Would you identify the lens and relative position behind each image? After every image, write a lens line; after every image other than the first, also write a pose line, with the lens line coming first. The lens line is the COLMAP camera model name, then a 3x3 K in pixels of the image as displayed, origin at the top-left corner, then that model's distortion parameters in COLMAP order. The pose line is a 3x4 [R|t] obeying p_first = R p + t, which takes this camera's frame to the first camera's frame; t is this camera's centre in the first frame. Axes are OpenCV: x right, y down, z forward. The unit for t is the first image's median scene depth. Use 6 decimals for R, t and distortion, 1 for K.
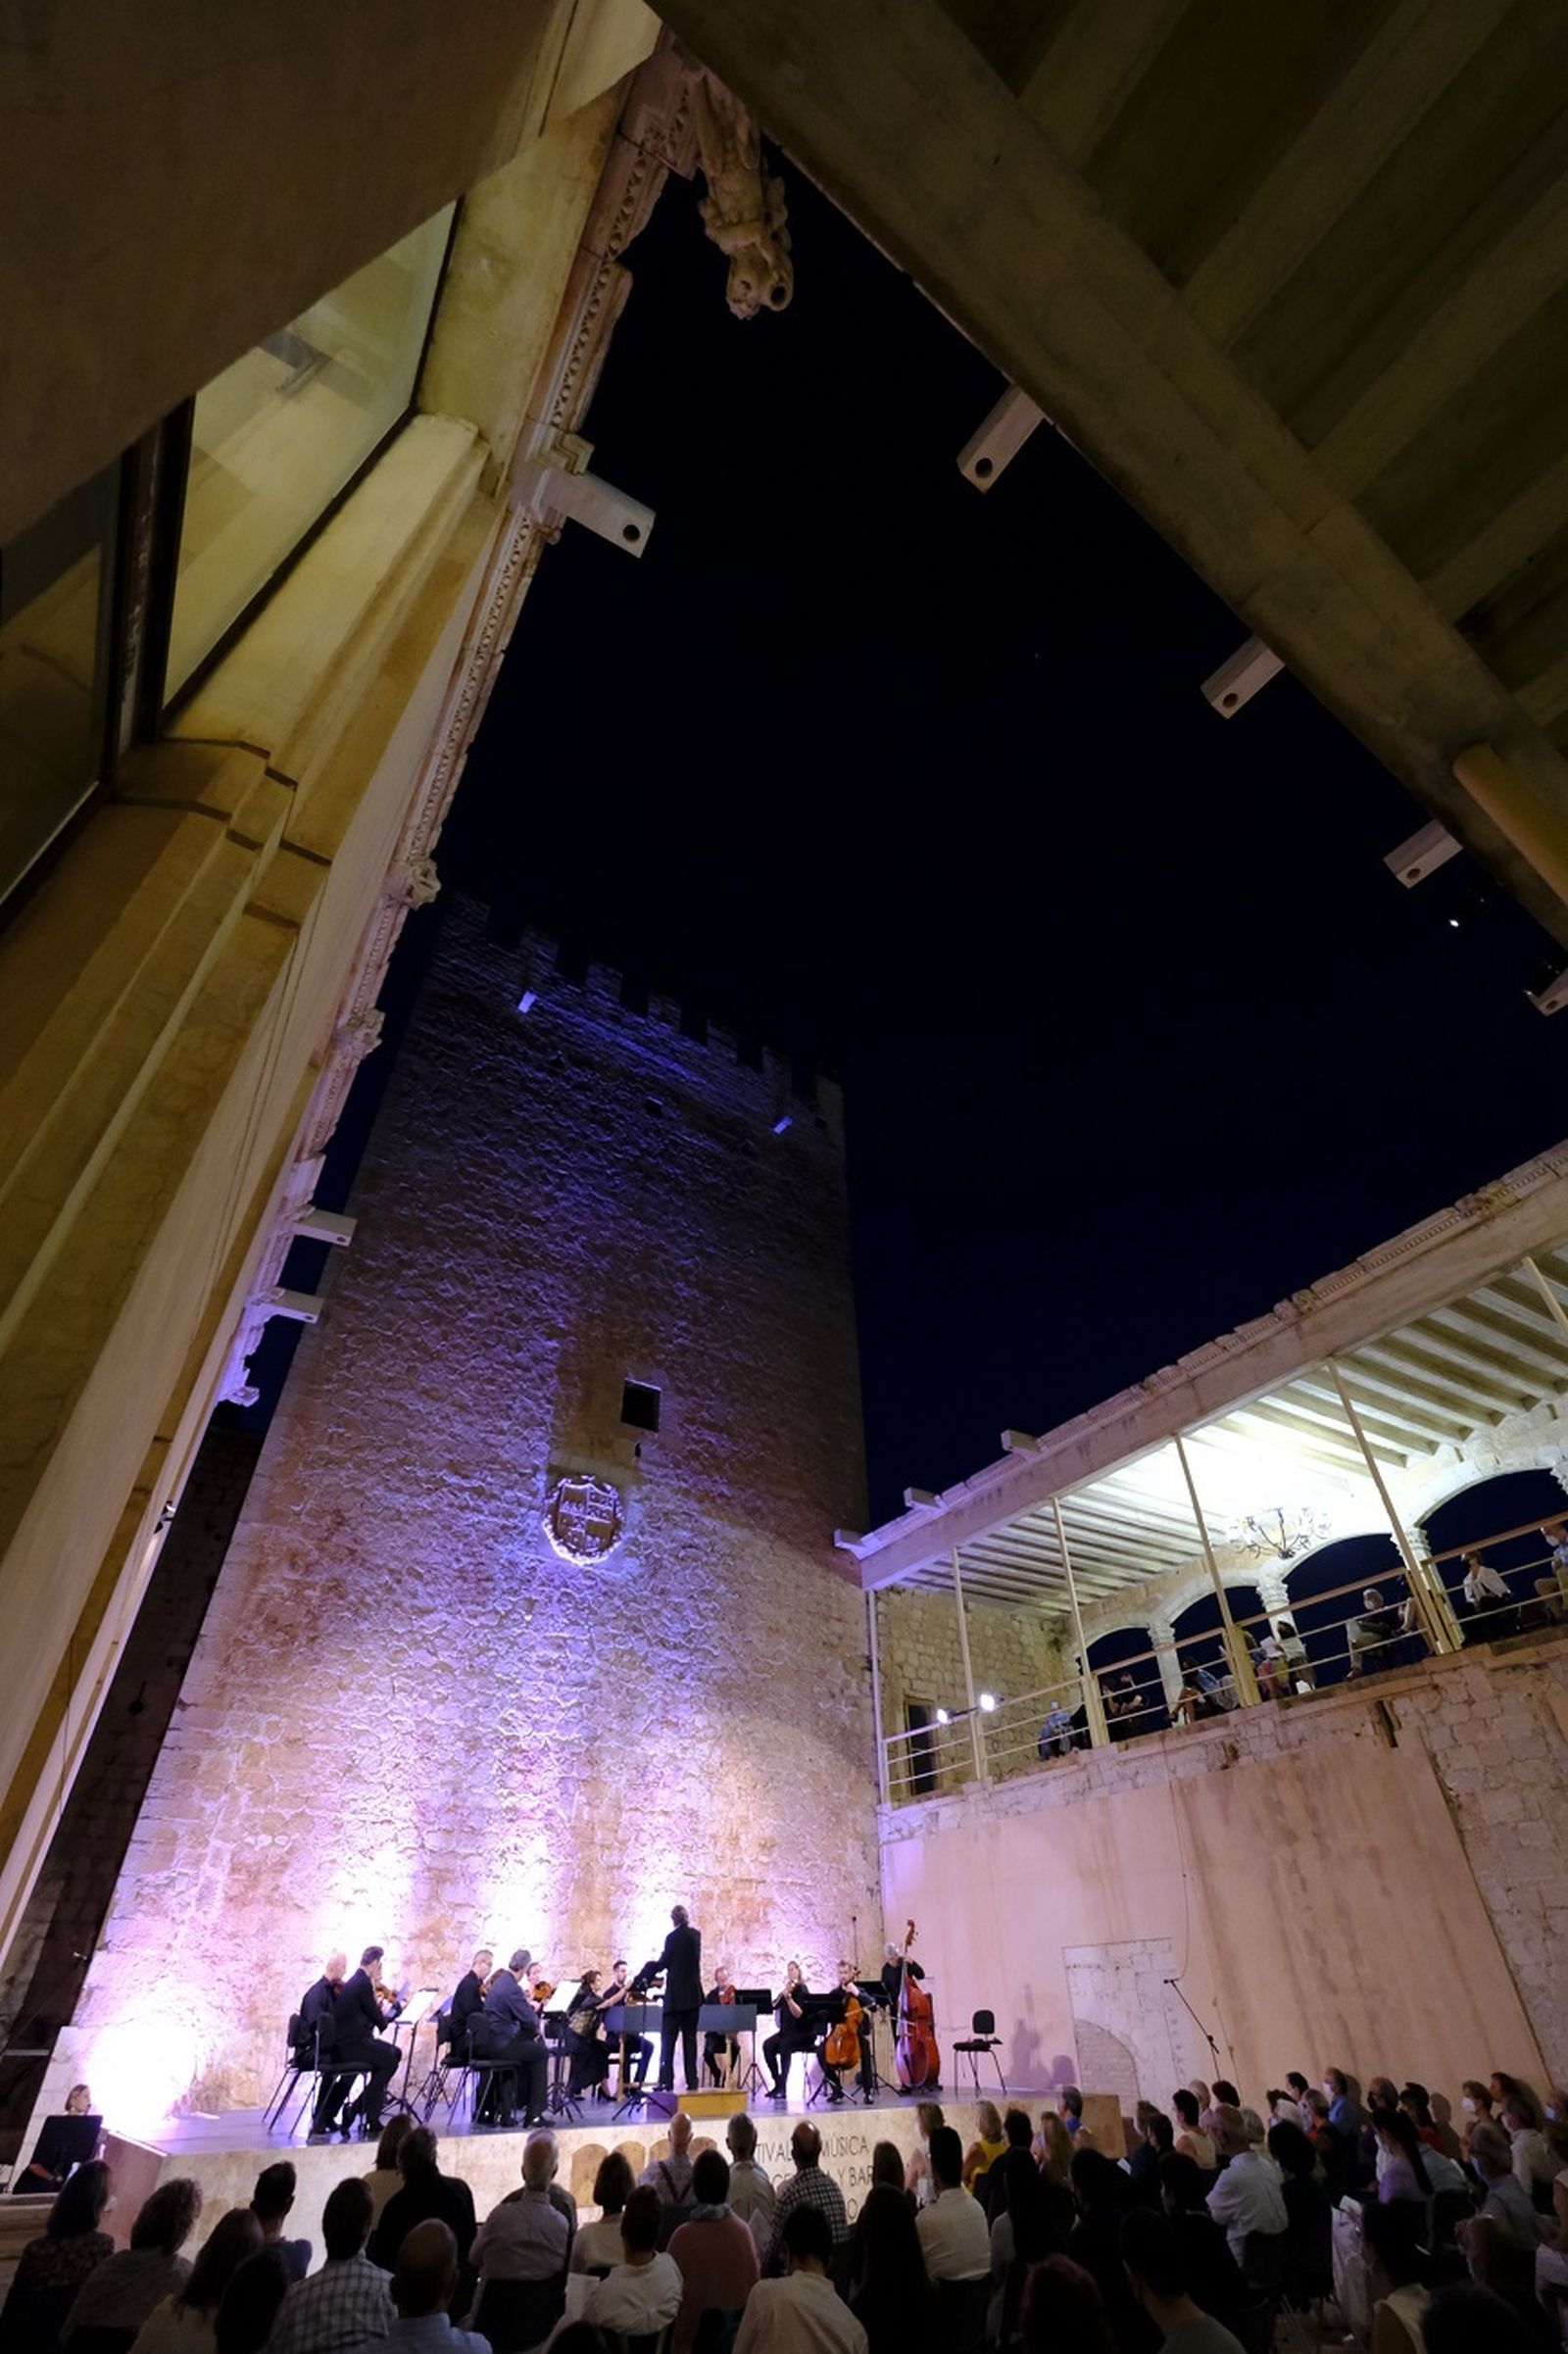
lens RADIAL K [[1025.5, 0, 776.8], [0, 1025.5, 1163.6], [0, 0, 1]] dist [-0.001244, 0.000155]
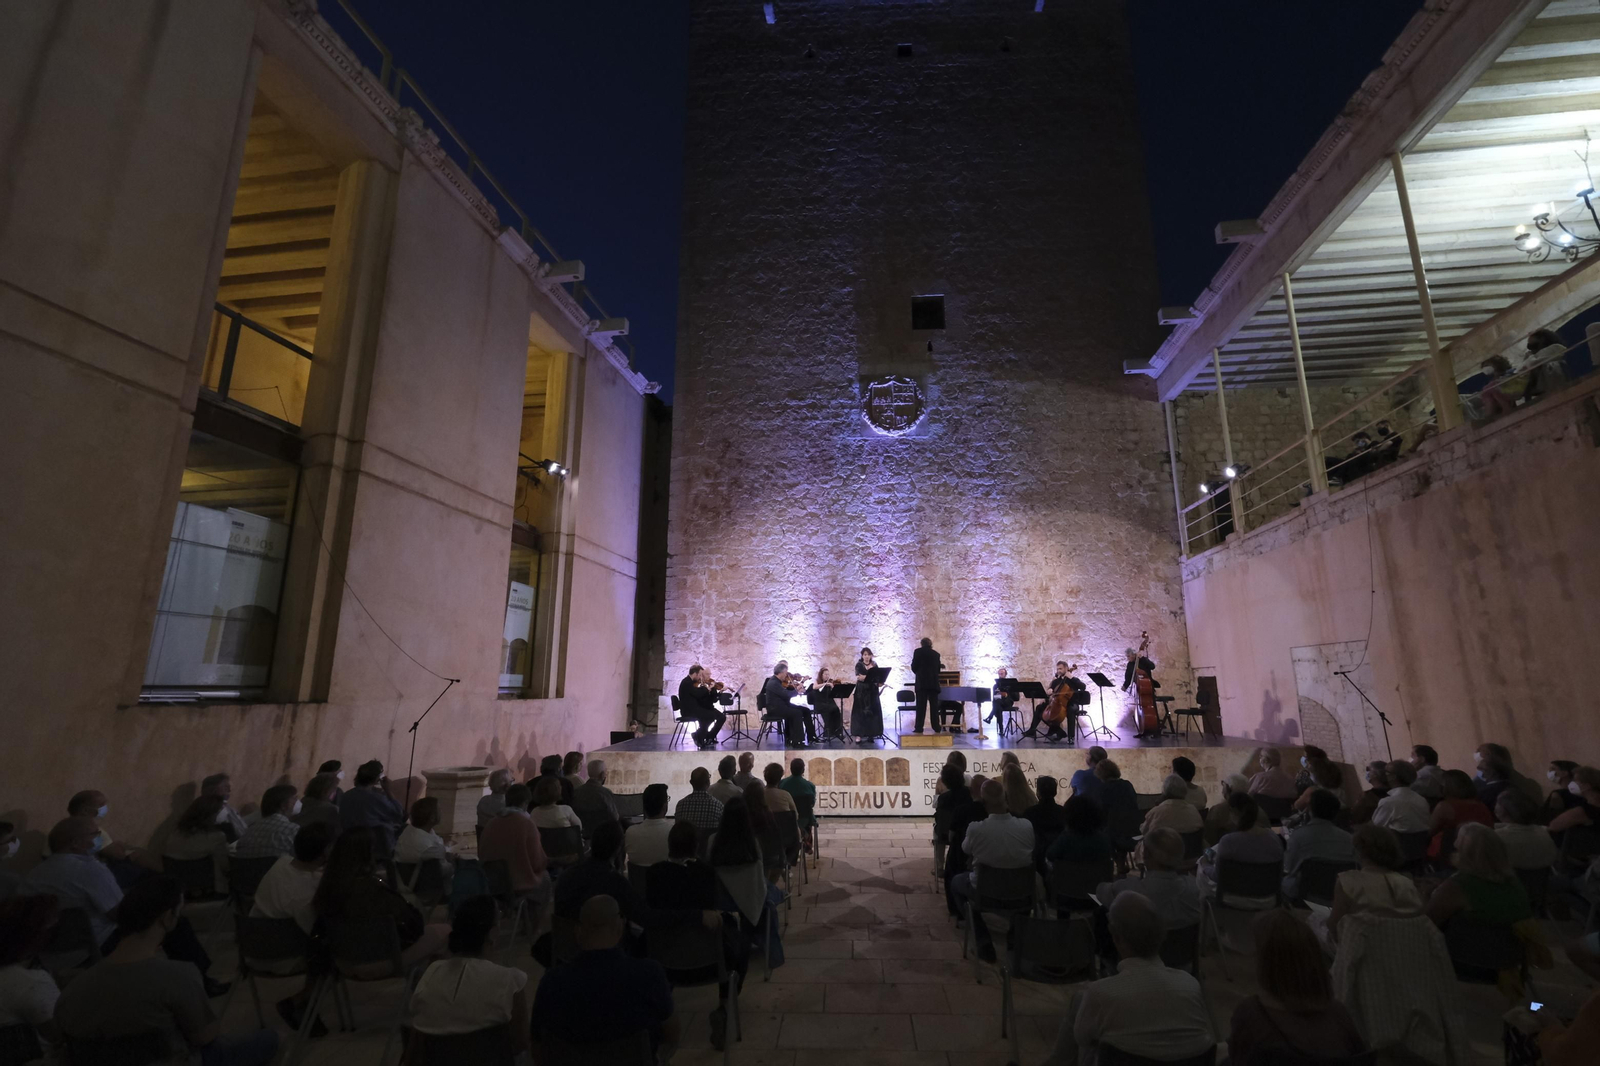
lens RADIAL K [[717.9, 0, 808.1], [0, 717.9, 523.6], [0, 0, 1]] dist [0.004471, 0.002267]
pose [[0.785764, -0.133761, -0.603890, 0.327122], [0.400262, 0.854309, 0.331581, 0.133303], [0.471556, -0.502259, 0.724825, 0.190743]]
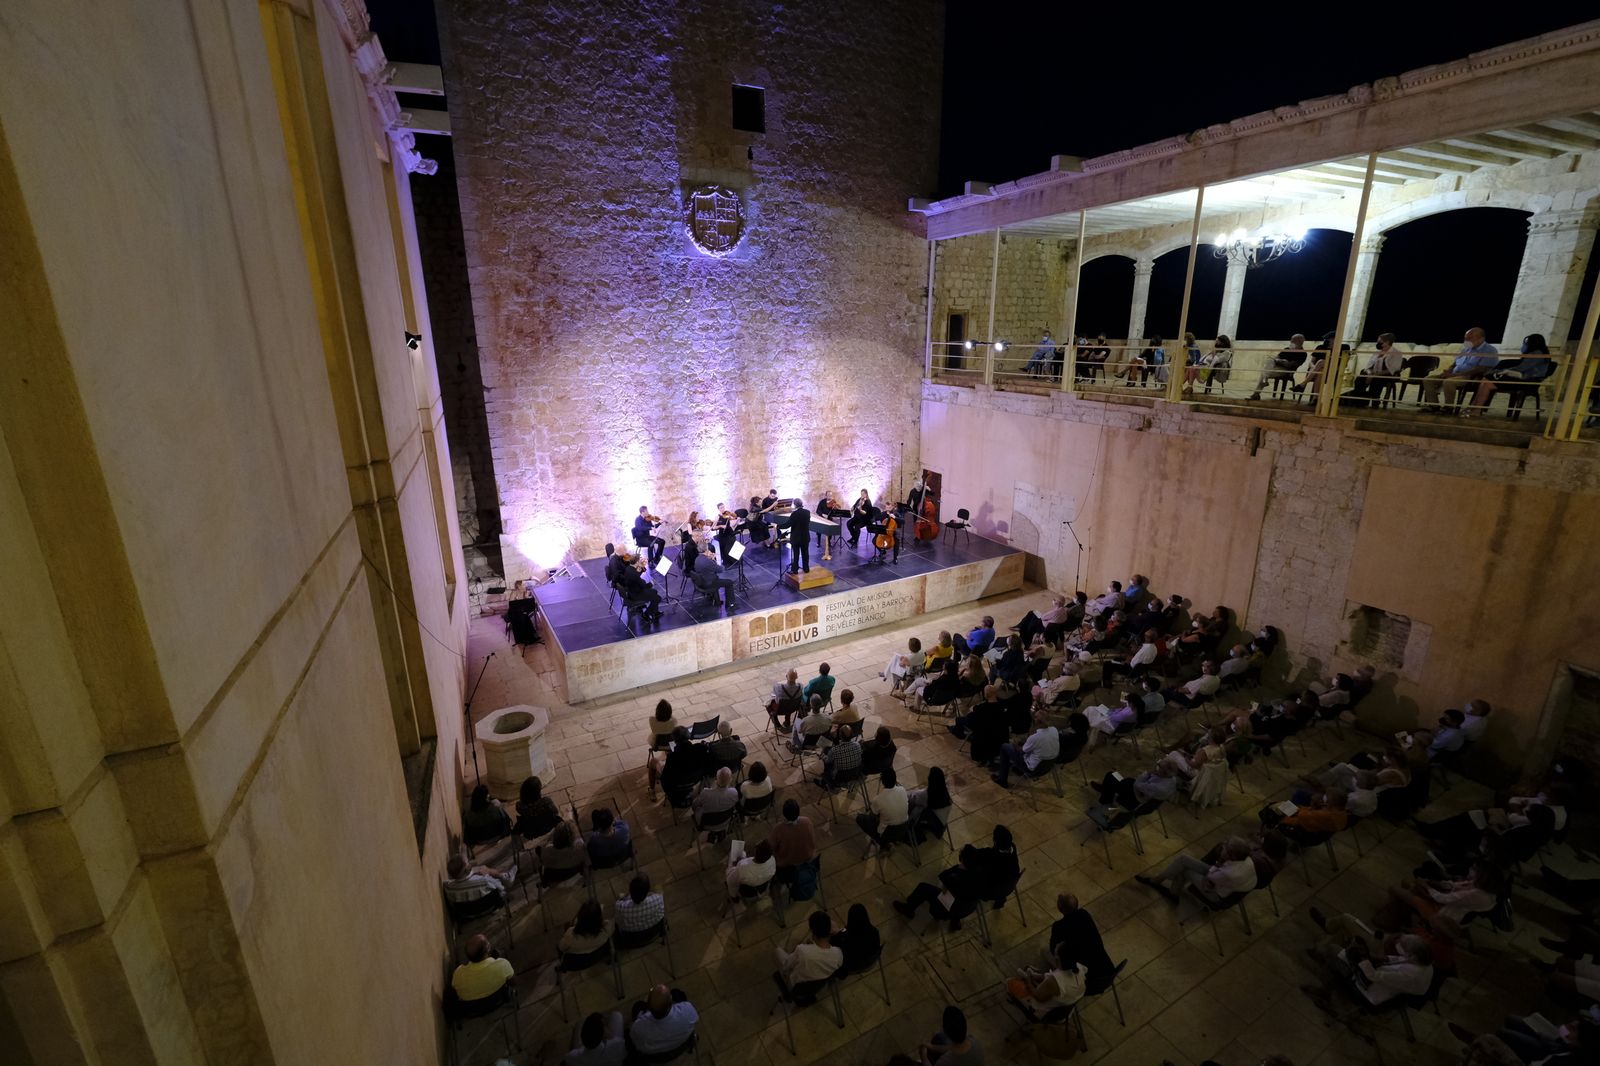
lens RADIAL K [[697.0, 0, 806.9], [0, 697.0, 525.5], [0, 0, 1]] dist [-0.001244, 0.000155]
pose [[0.995139, 0.029056, -0.094098, 0.030373], [0.061942, 0.558151, 0.827424, -0.199375], [0.076562, -0.829231, 0.553638, 0.209656]]
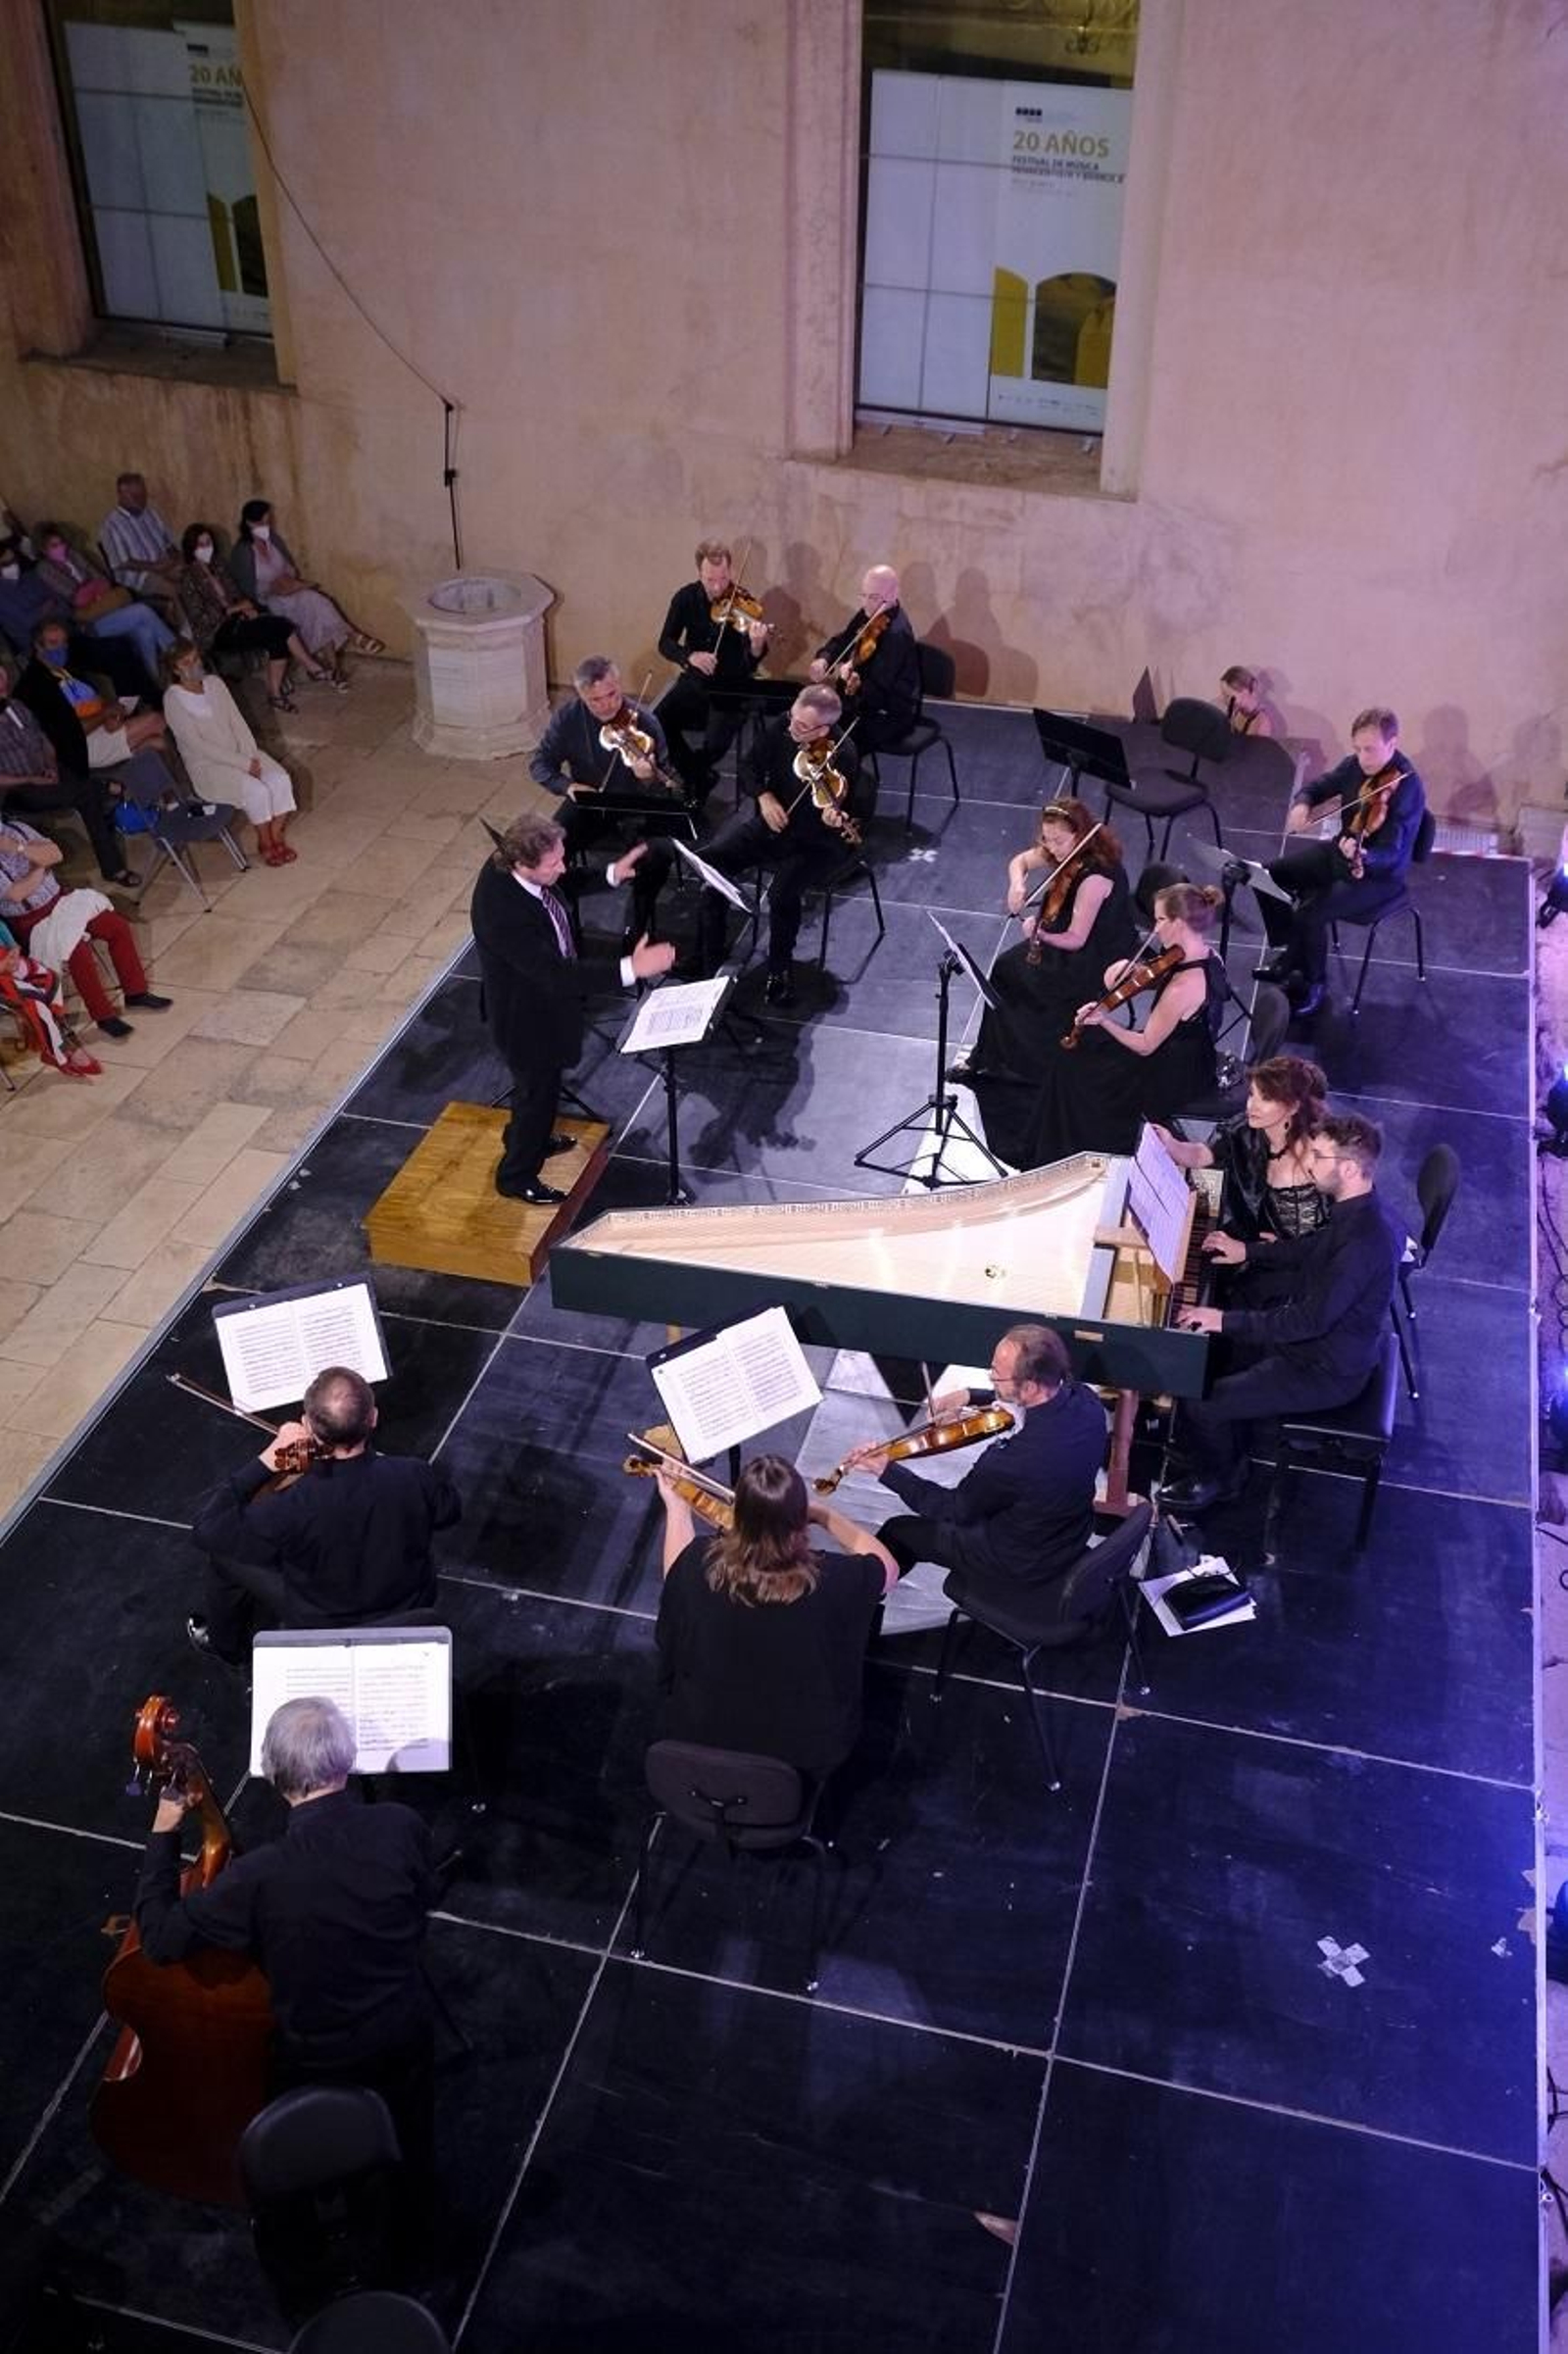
lens RADIAL K [[2208.9, 0, 782.5], [0, 2208.9, 1174.9], [0, 0, 1]] dist [-0.003091, 0.000000]
pose [[-0.769404, 0.379965, -0.513464, 0.165595], [0.418639, 0.907089, 0.043936, 0.612655], [0.482451, -0.181152, -0.856986, 1.160212]]
